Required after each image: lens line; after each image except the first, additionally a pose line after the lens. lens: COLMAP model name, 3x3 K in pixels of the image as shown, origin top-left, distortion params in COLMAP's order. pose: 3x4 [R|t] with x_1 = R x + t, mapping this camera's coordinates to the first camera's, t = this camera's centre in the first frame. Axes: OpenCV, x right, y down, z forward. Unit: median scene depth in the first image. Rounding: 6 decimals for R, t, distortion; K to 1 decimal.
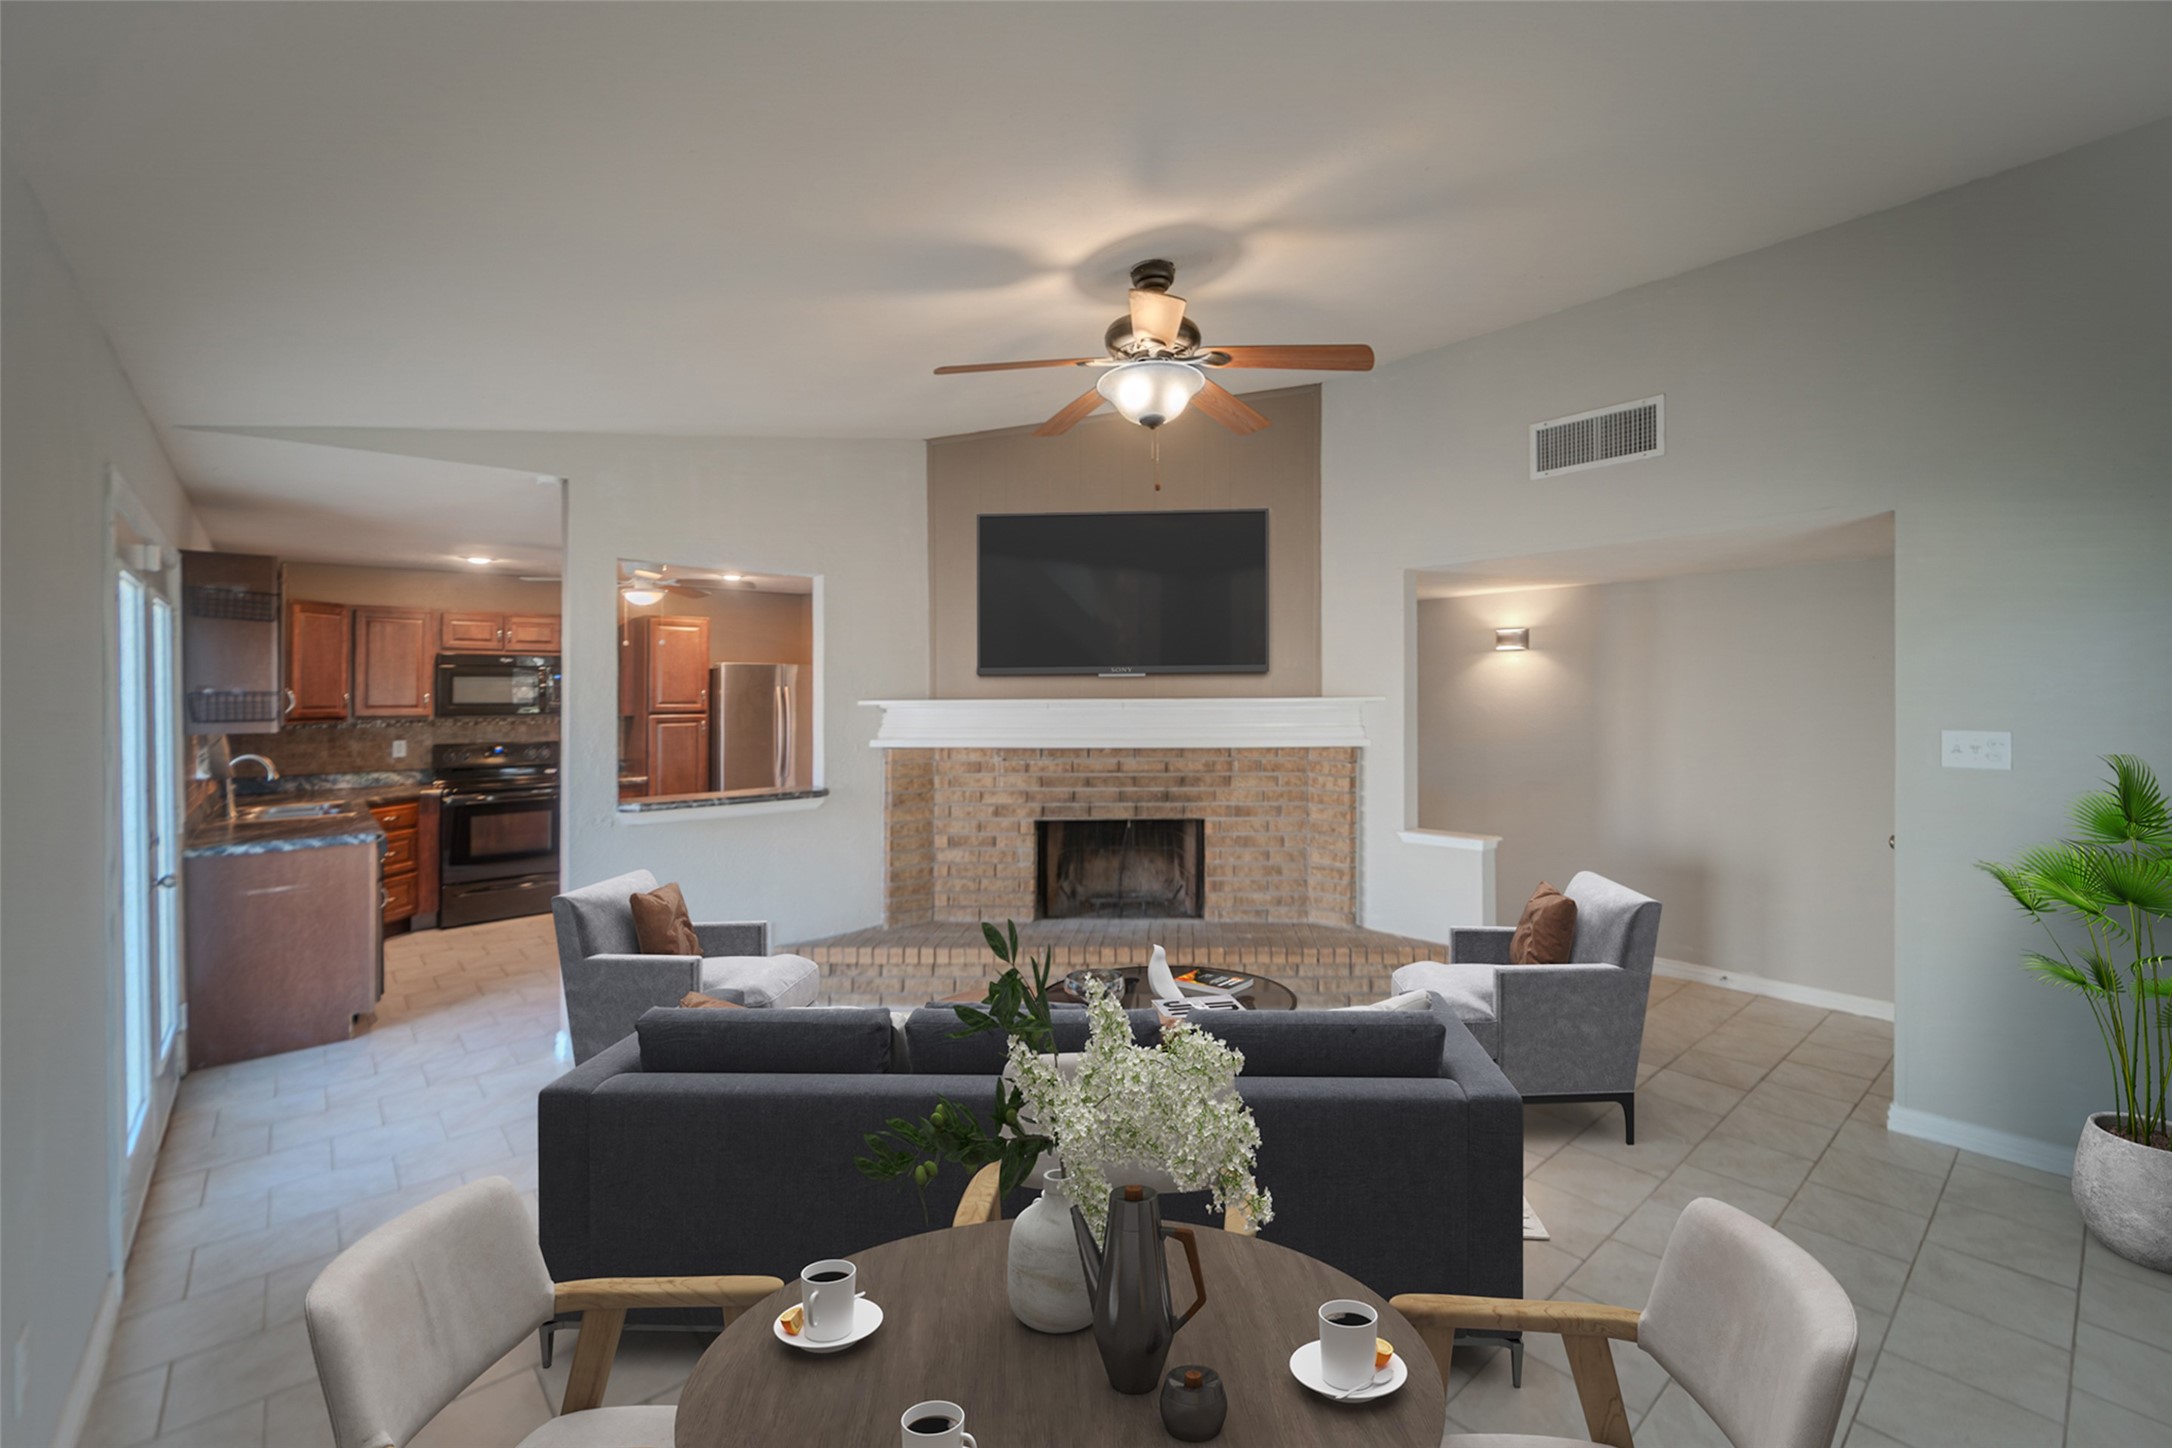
lens RADIAL K [[920.5, 0, 1143.0], [0, 920.5, 676.8], [0, 0, 1]] dist [-0.000343, -0.000016]
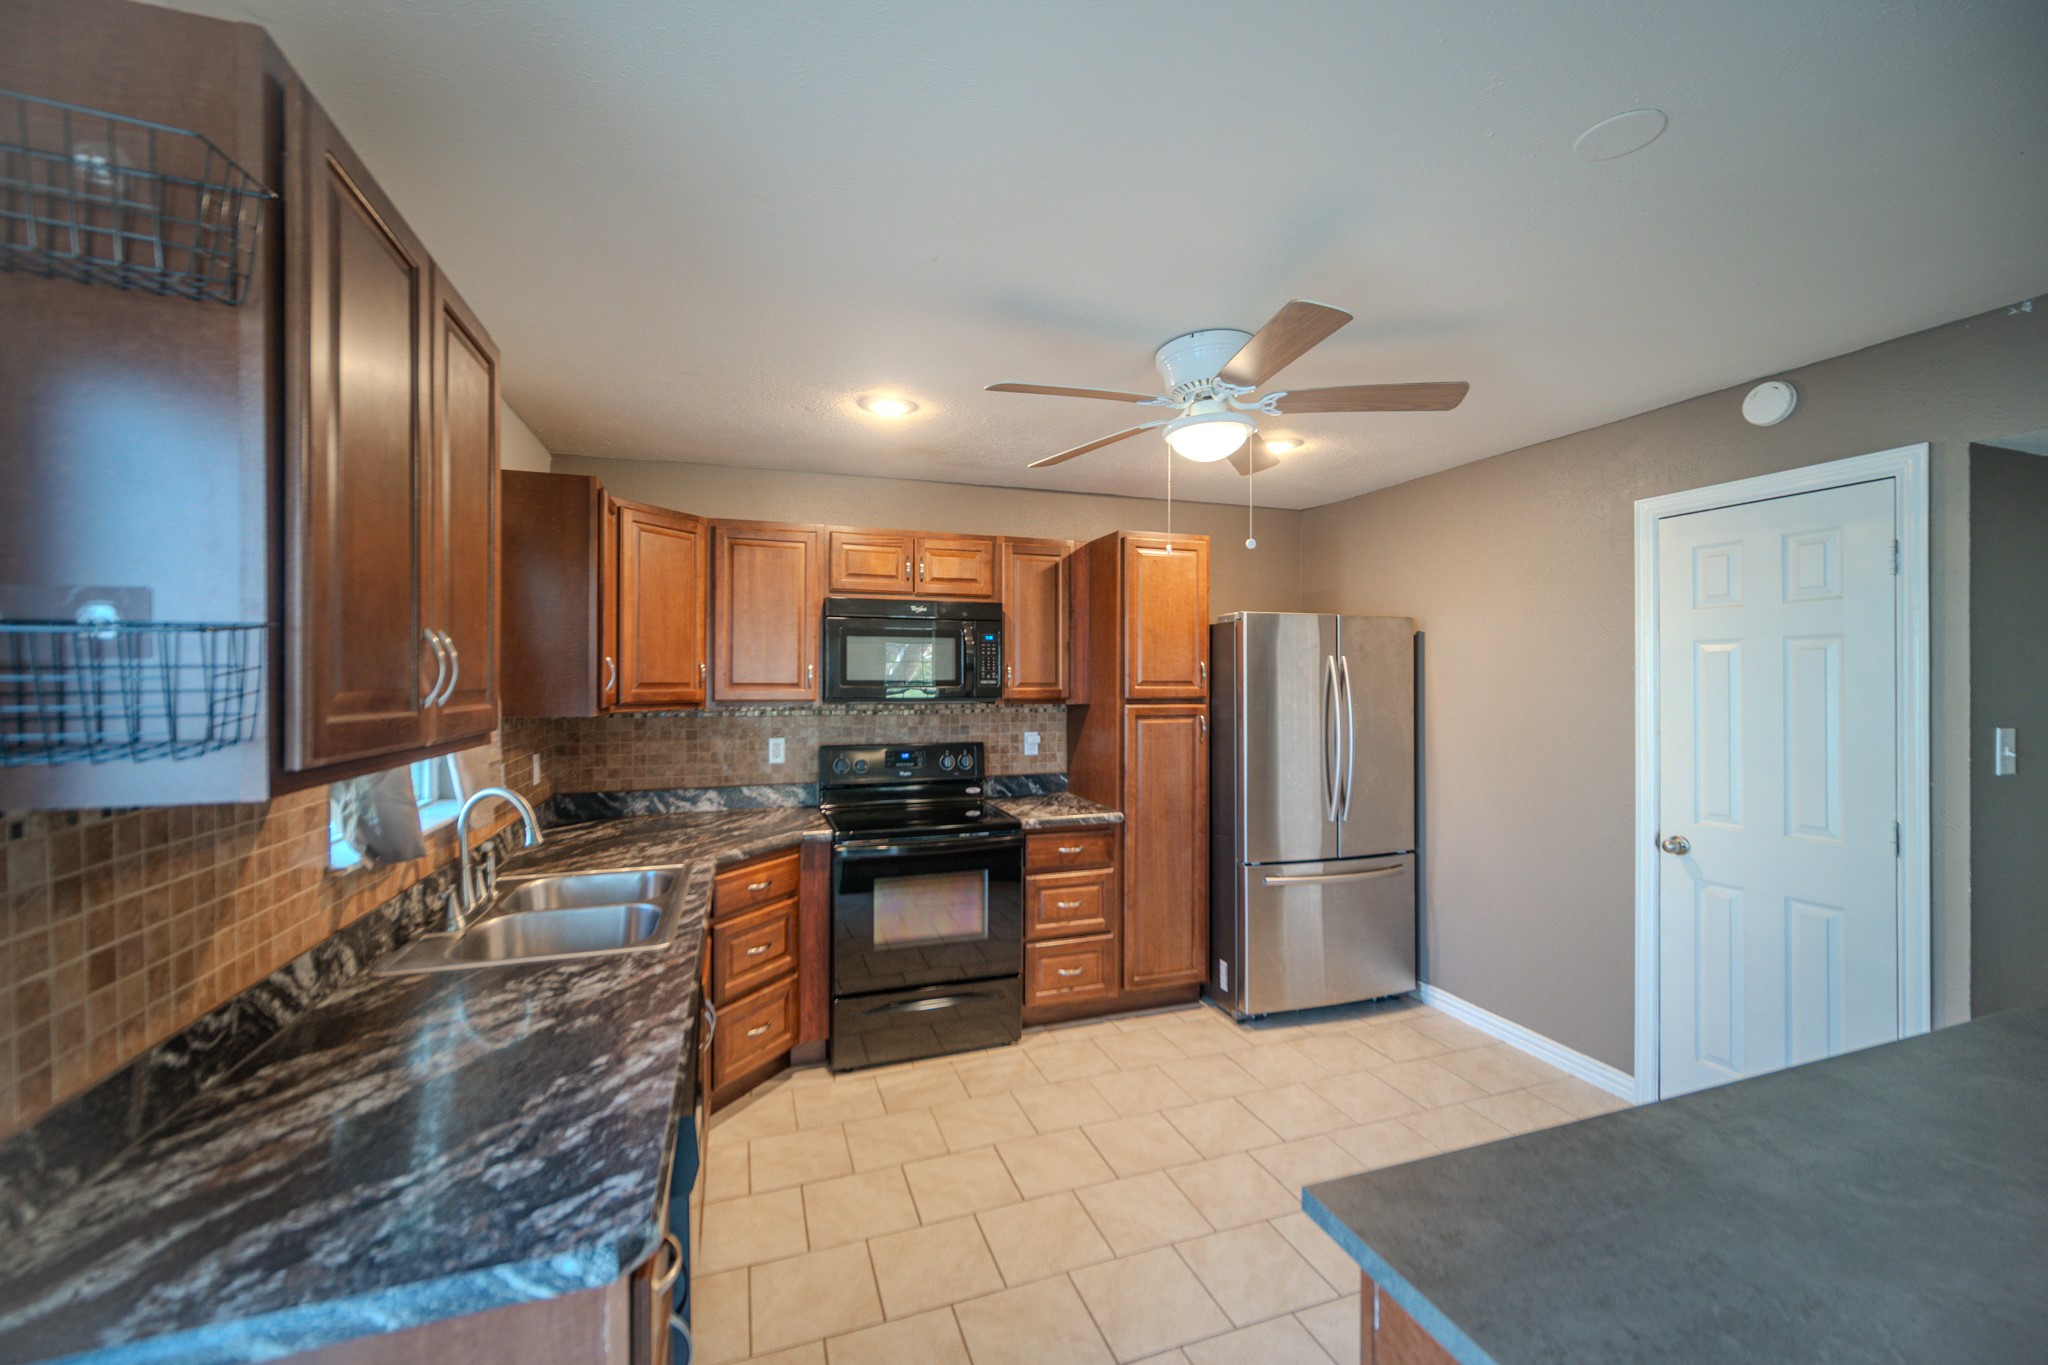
lens RADIAL K [[824.3, 0, 1027.8], [0, 824.3, 673.3], [0, 0, 1]] dist [0.005321, -0.000120]
pose [[0.918687, 0.002026, -0.394980, -0.412813], [0.001306, 0.999966, 0.008168, 0.019331], [0.394983, -0.008020, 0.918653, 0.532003]]
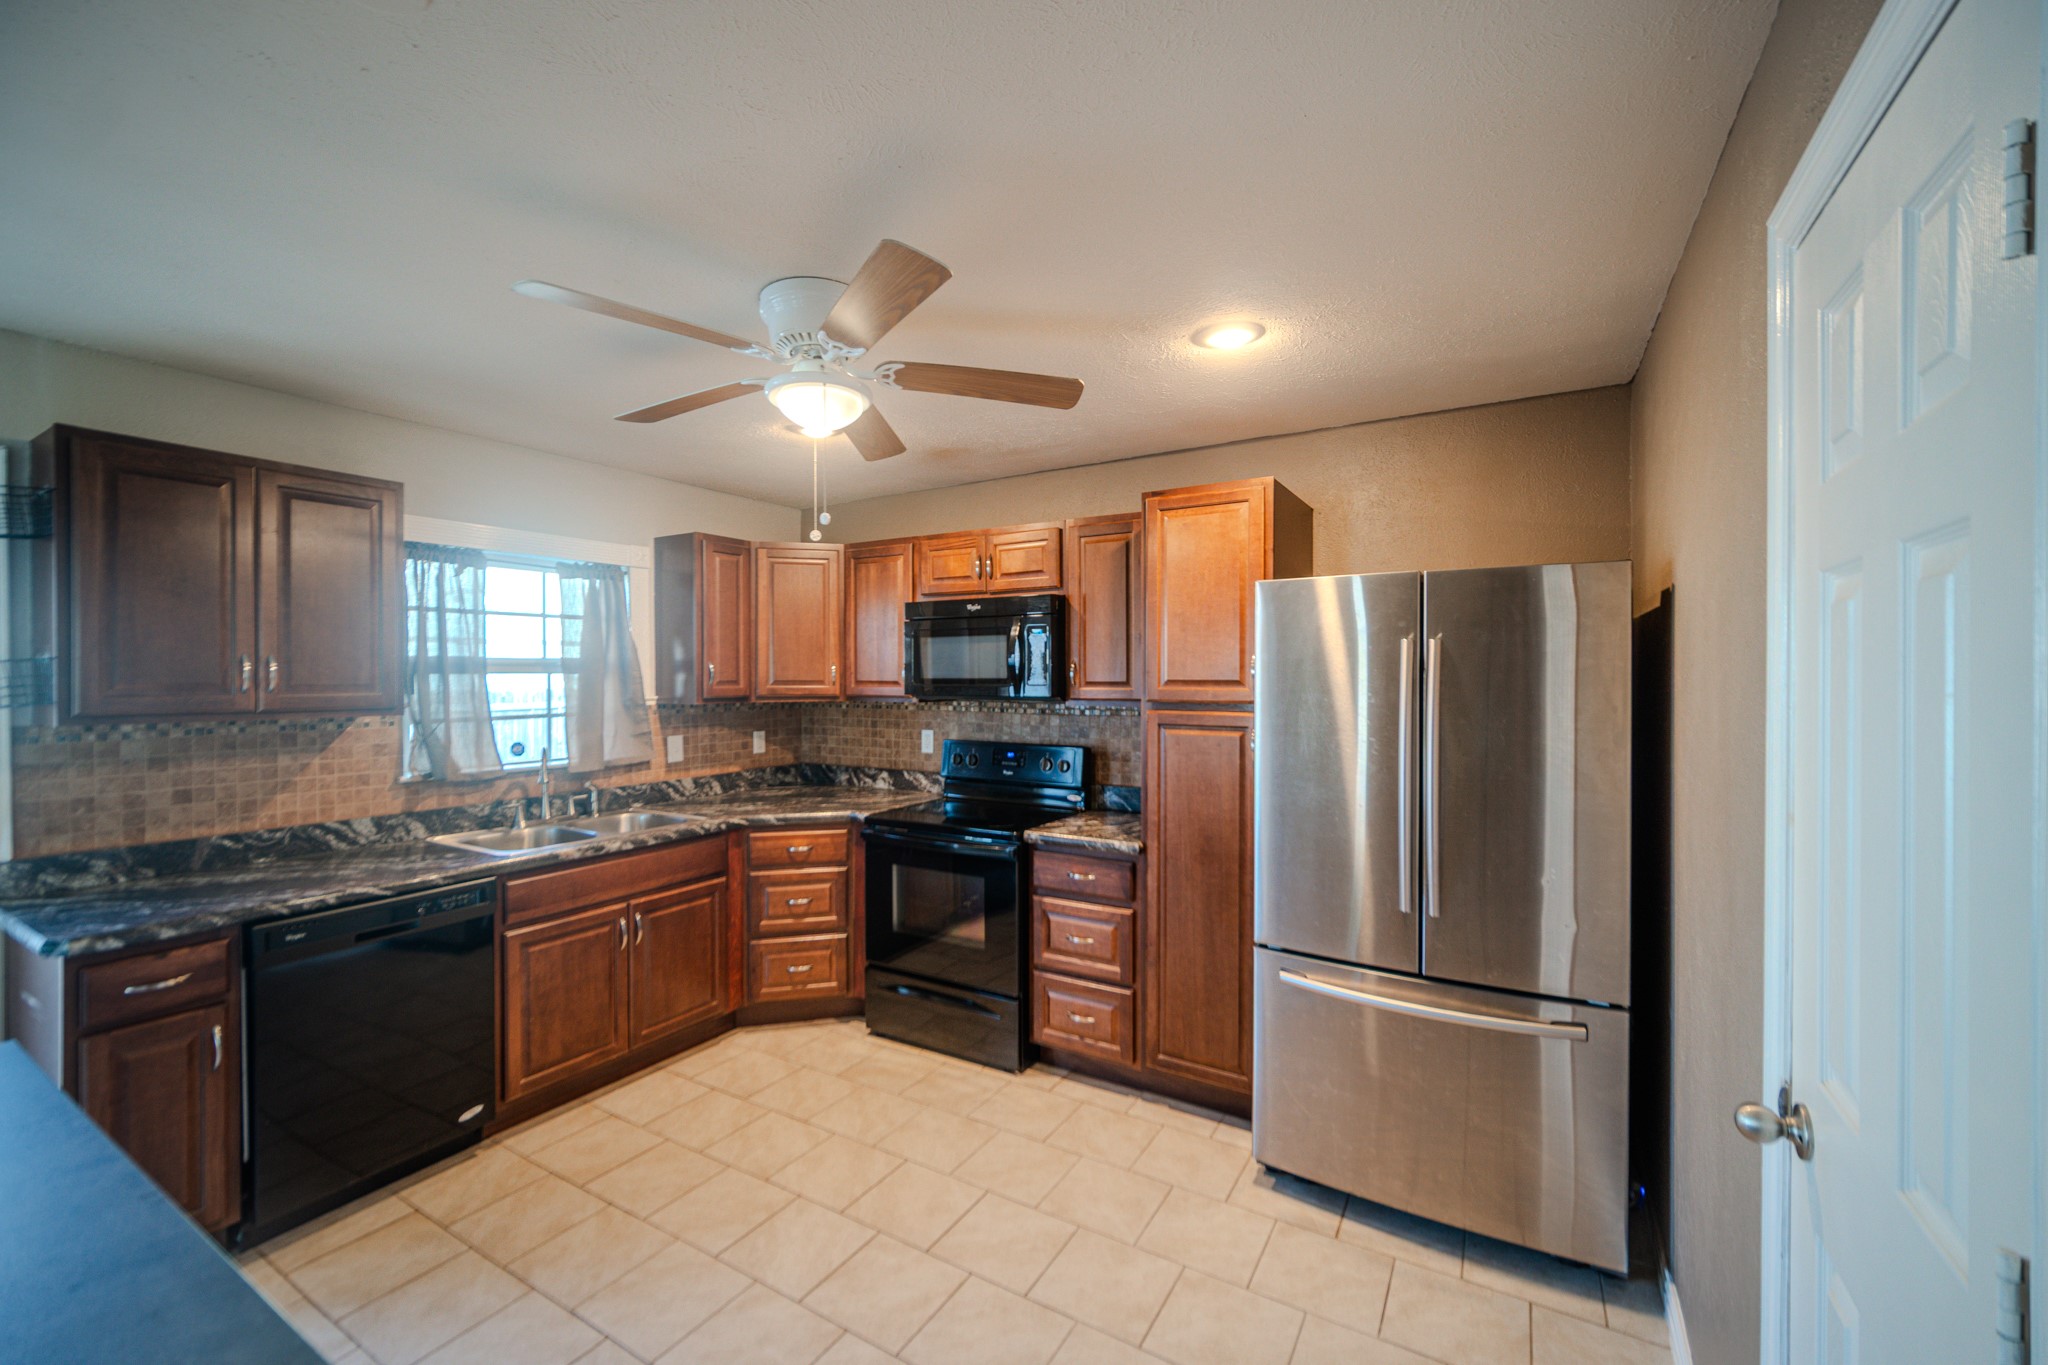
lens RADIAL K [[838.4, 0, 1008.5], [0, 838.4, 676.7], [0, 0, 1]] dist [-0.000644, -0.000310]
pose [[0.267157, 0.004585, -0.963642, -0.158602], [0.013253, 0.999877, 0.008432, 0.022530], [0.963562, -0.015024, 0.267063, 0.873569]]
